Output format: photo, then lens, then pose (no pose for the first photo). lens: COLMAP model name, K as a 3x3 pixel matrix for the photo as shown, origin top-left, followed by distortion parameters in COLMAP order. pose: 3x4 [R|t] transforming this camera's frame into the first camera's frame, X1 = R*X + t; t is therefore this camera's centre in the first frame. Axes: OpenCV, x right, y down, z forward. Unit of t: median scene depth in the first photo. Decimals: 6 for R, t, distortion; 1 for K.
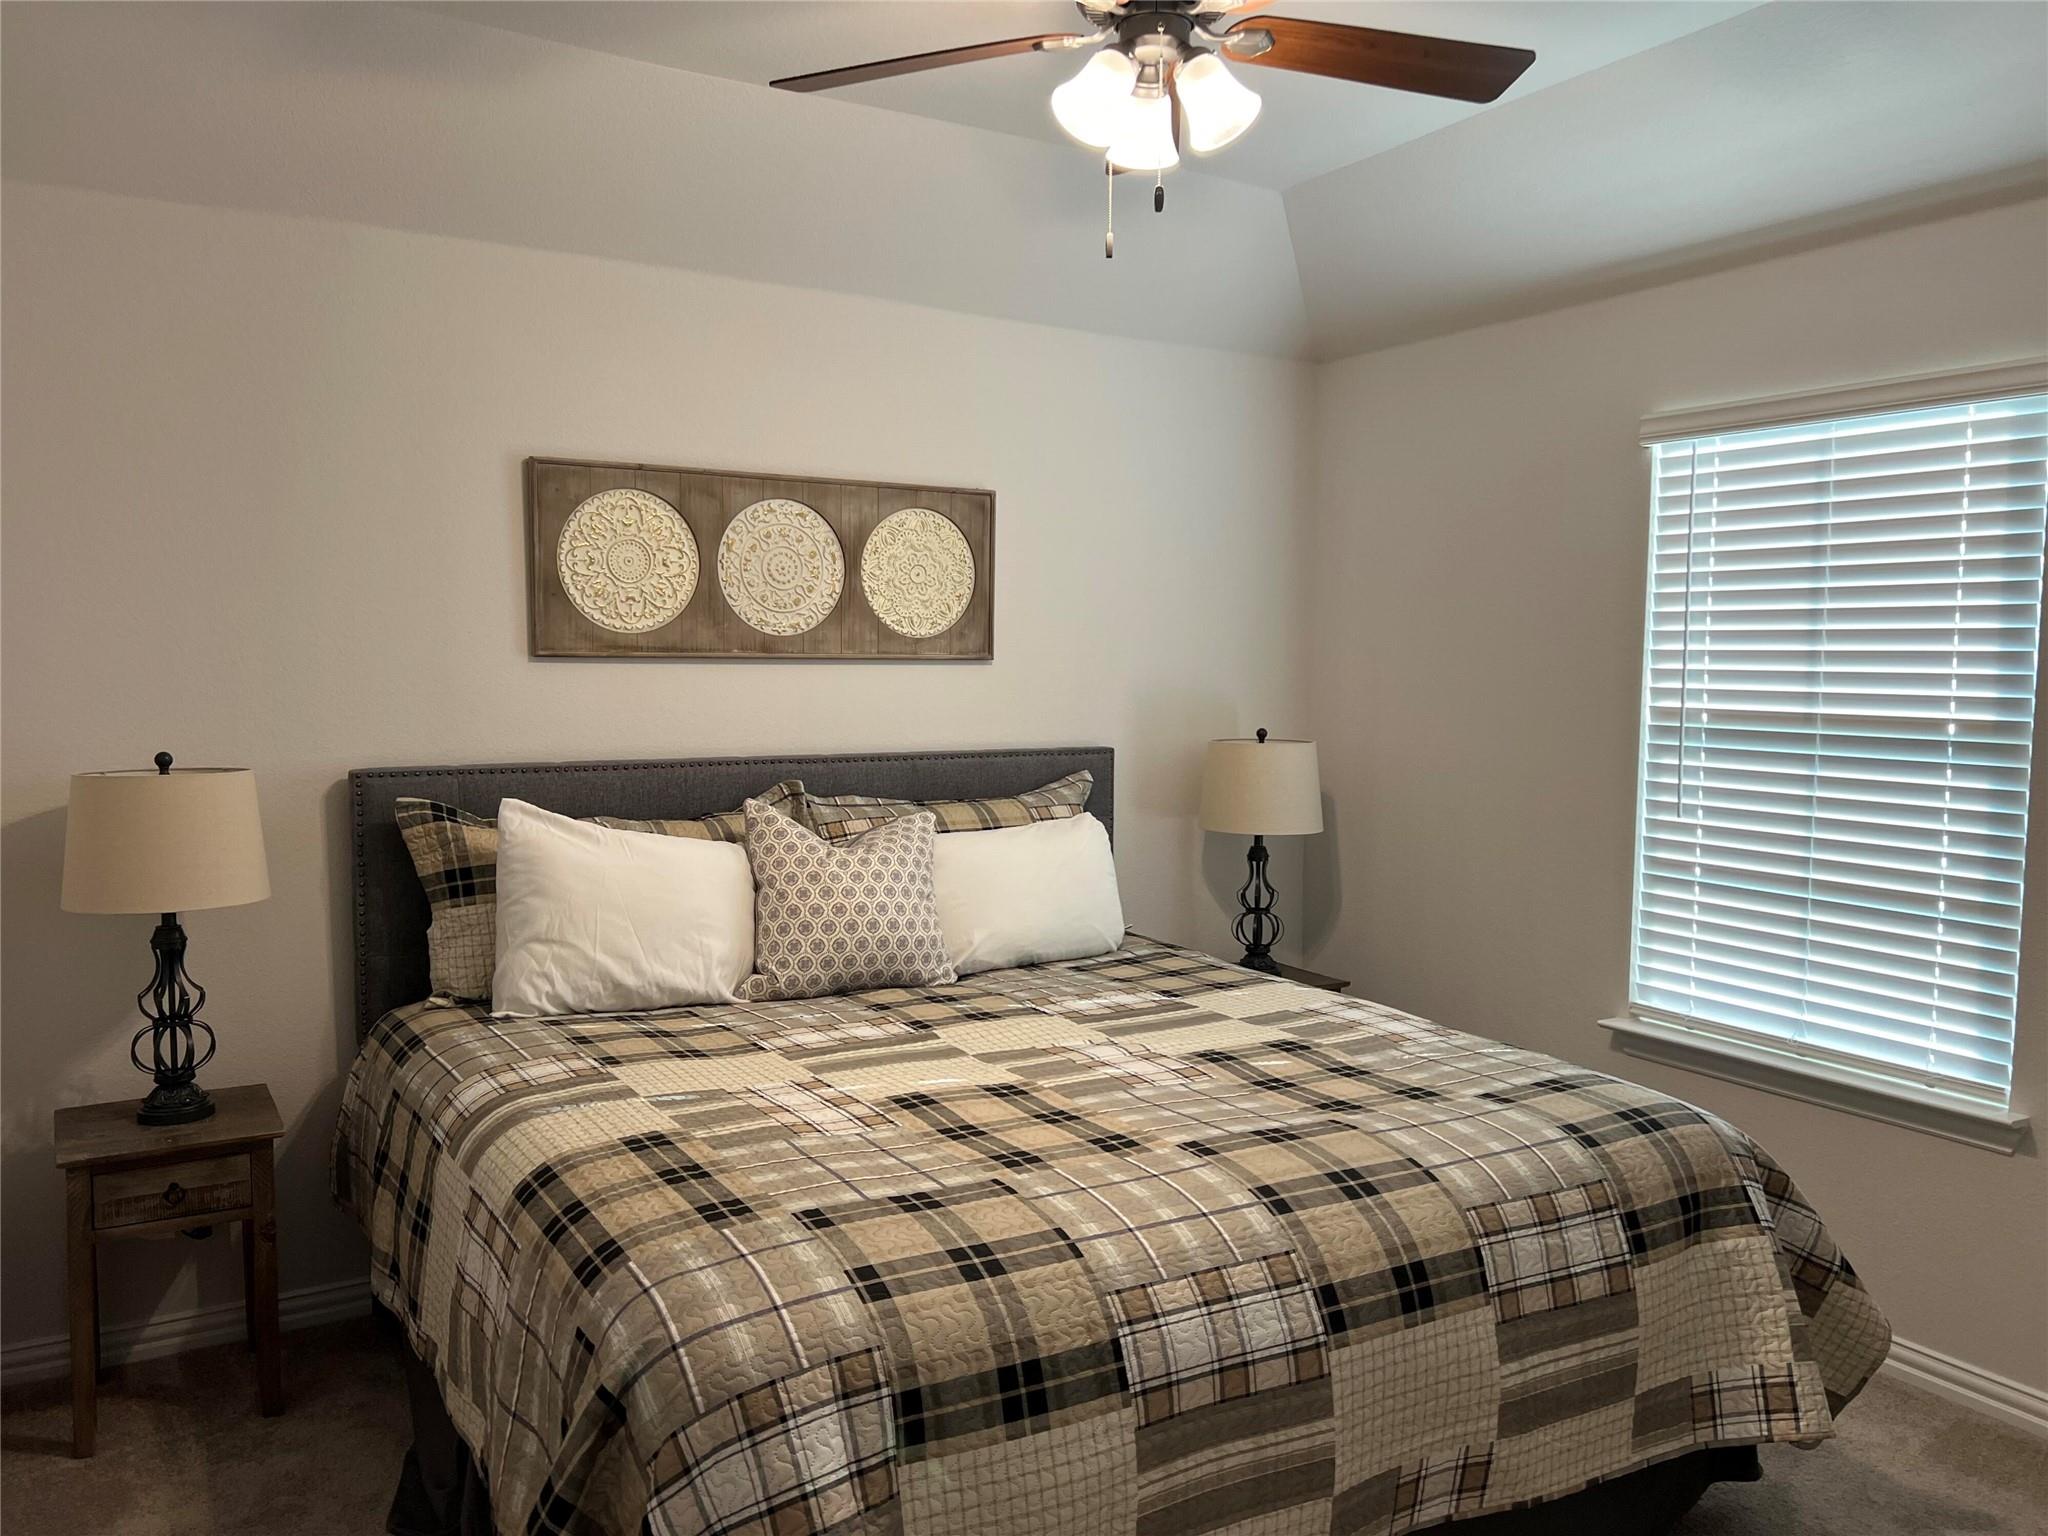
lens RADIAL K [[1529.3, 0, 1020.2], [0, 1529.3, 773.9], [0, 0, 1]] dist [0.094334, -0.149333]
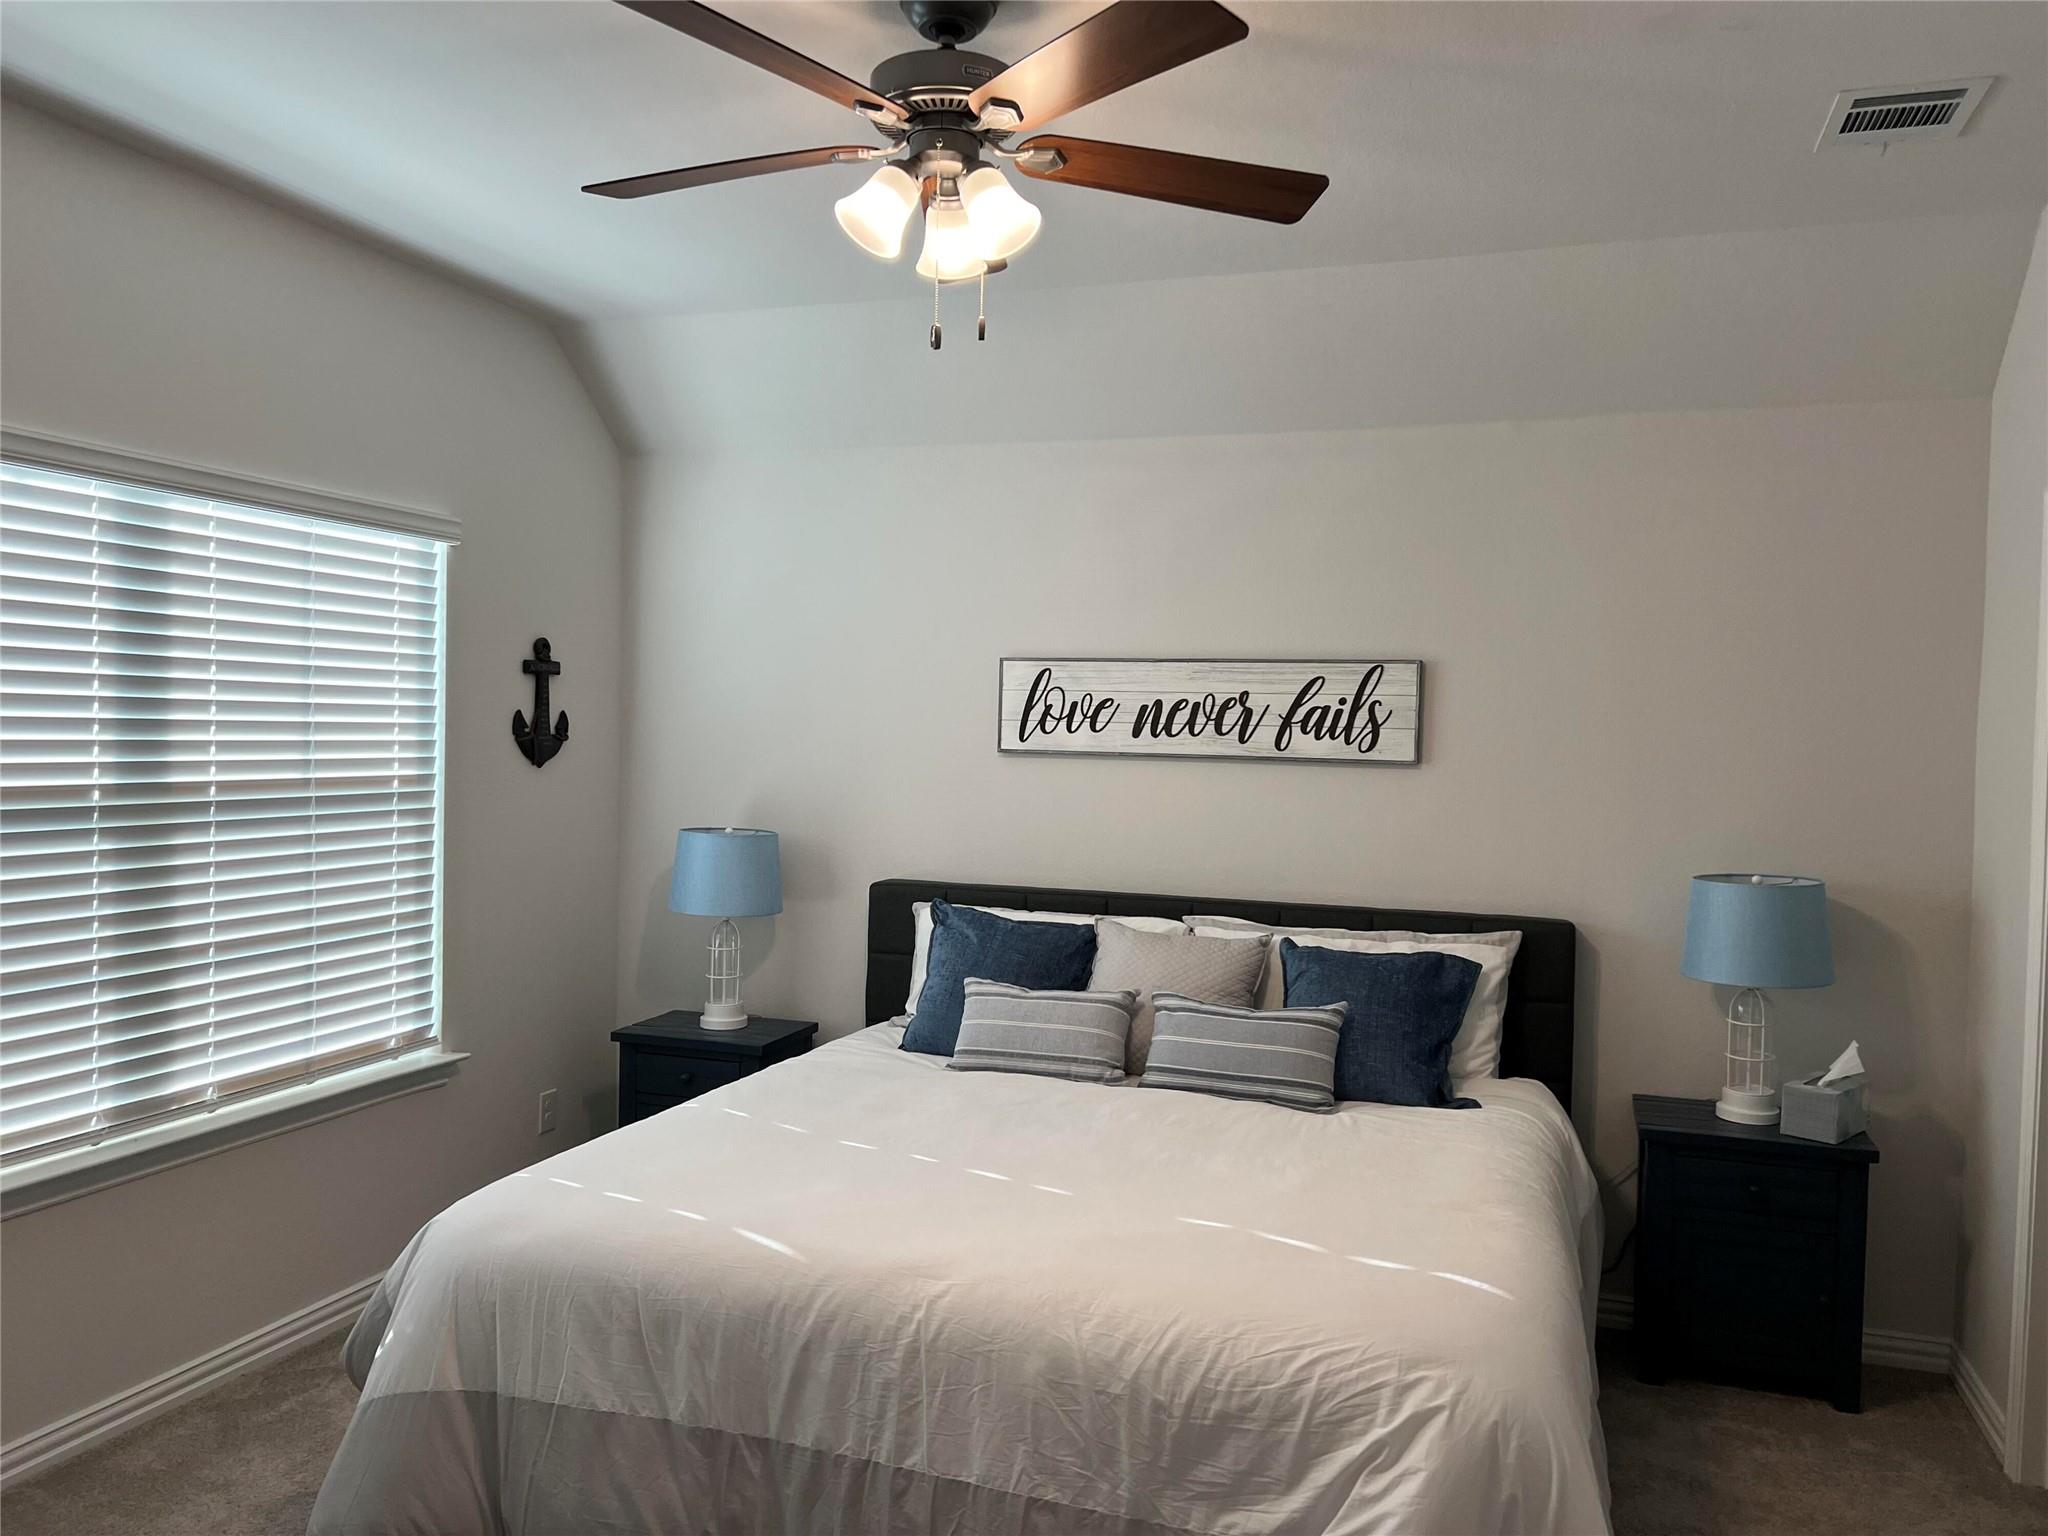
lens RADIAL K [[1529.3, 0, 1020.2], [0, 1529.3, 773.9], [0, 0, 1]] dist [0.094334, -0.149333]
pose [[-0.663860, -0.028994, 0.747295, -0.678172], [0.050494, 0.995230, 0.083471, -0.113091], [-0.746150, 0.093147, -0.659230, 1.406461]]
